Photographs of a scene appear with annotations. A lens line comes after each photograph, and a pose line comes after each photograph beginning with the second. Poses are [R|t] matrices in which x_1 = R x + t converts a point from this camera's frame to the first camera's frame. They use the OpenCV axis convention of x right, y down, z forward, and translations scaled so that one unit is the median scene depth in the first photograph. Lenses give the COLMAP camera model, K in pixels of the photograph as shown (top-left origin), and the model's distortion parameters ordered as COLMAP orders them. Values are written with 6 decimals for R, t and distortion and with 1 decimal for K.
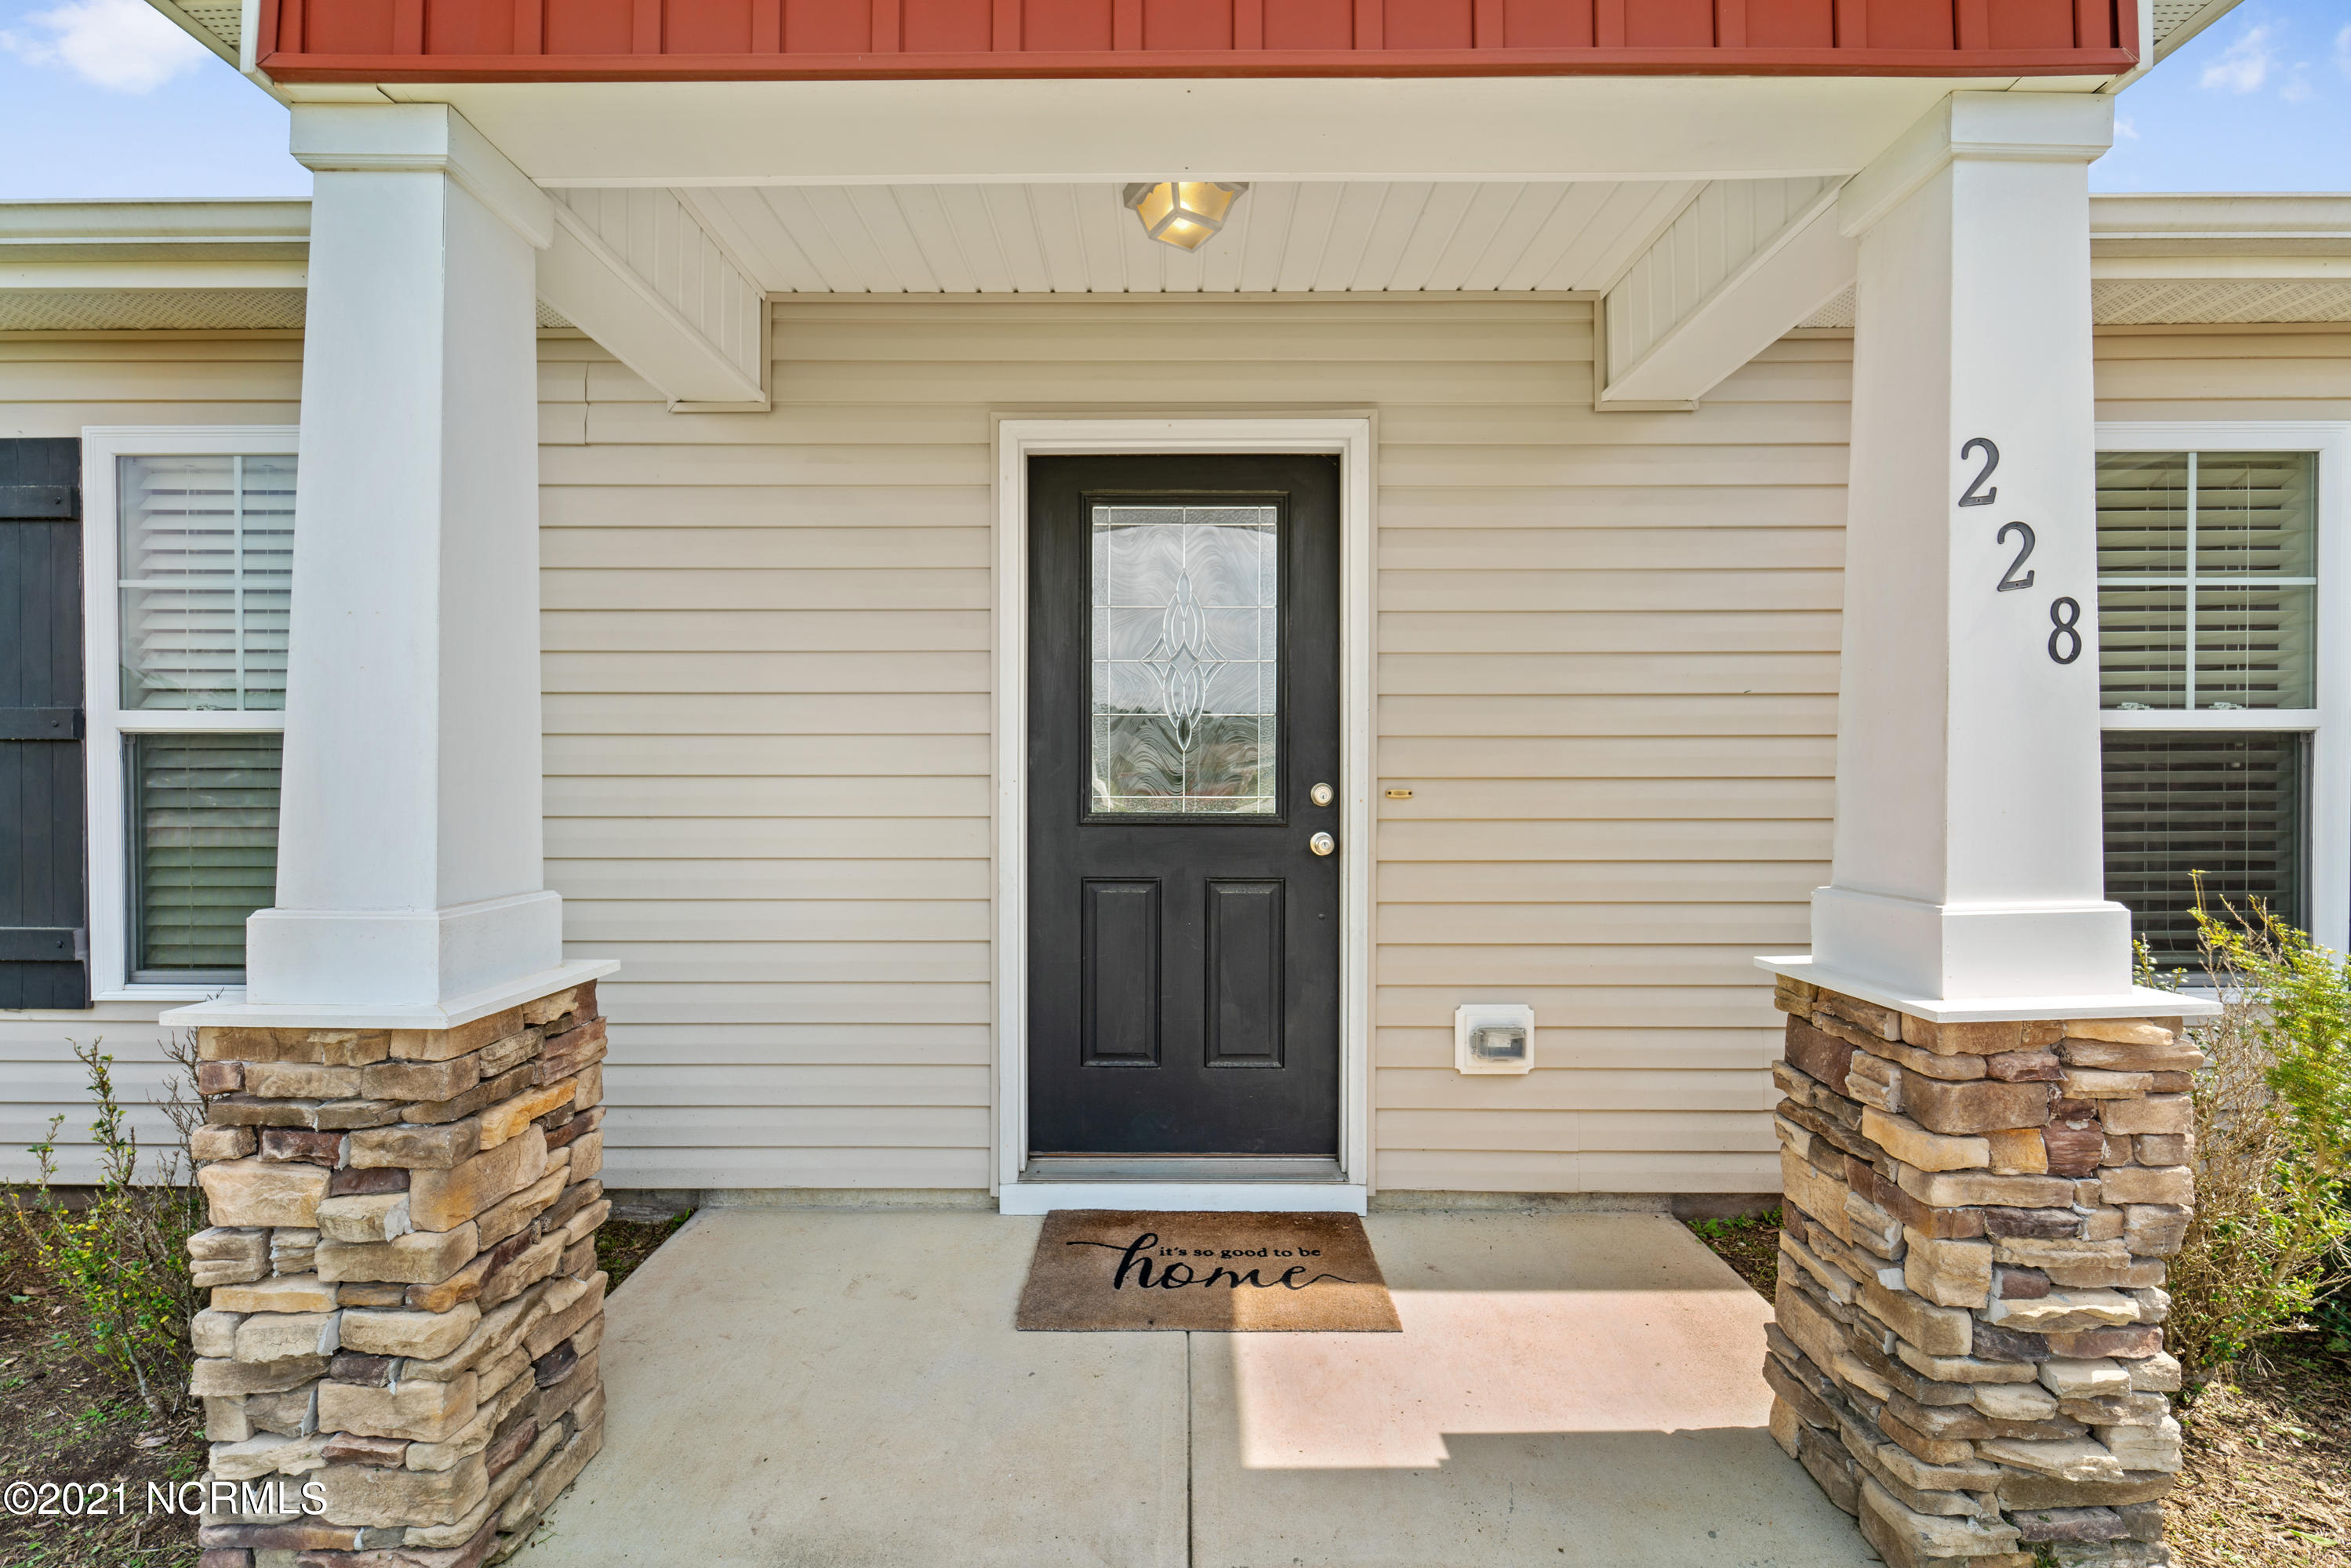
lens RADIAL K [[929.5, 0, 1175.5], [0, 929.5, 784.0], [0, 0, 1]] dist [-0.000127, -0.000075]
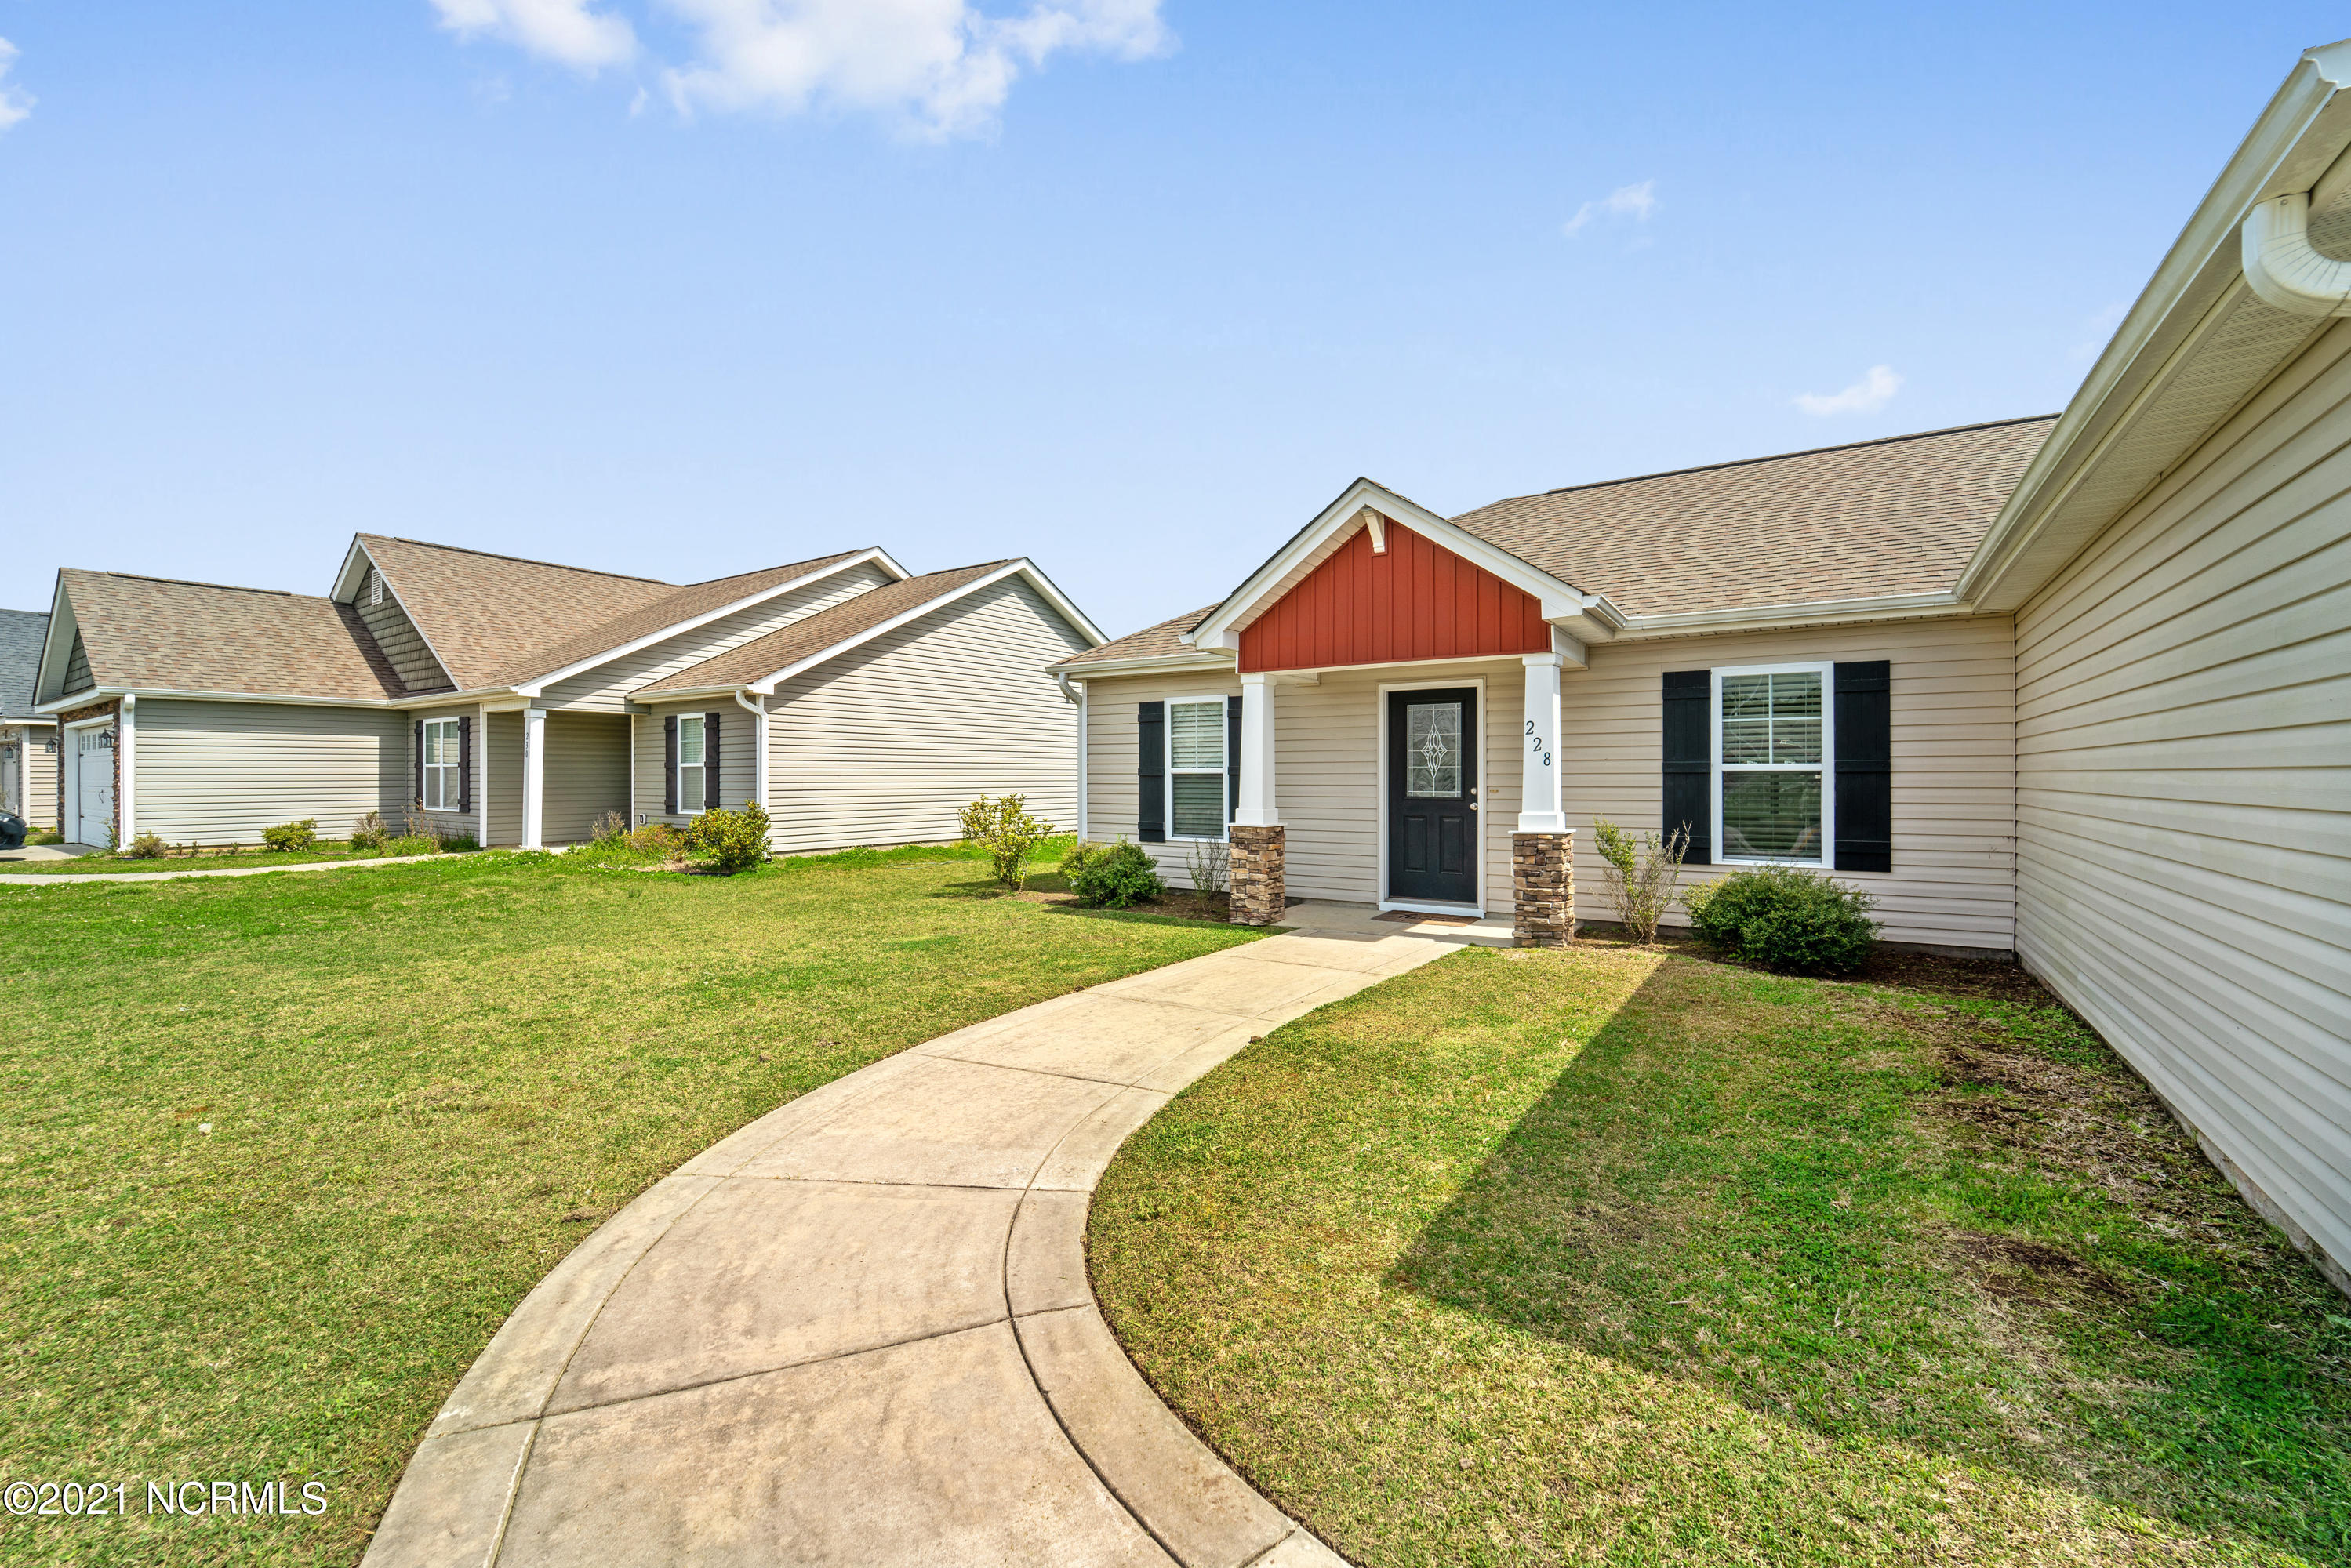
lens RADIAL K [[972.4, 0, 1176.4], [0, 972.4, 769.6], [0, 0, 1]] dist [-0.014762, -0.005522]
pose [[0.828355, -0.004839, -0.560183, 1.263568], [-0.001948, 0.999932, -0.011519, -0.024546], [0.560200, 0.010633, 0.828289, -2.523142]]
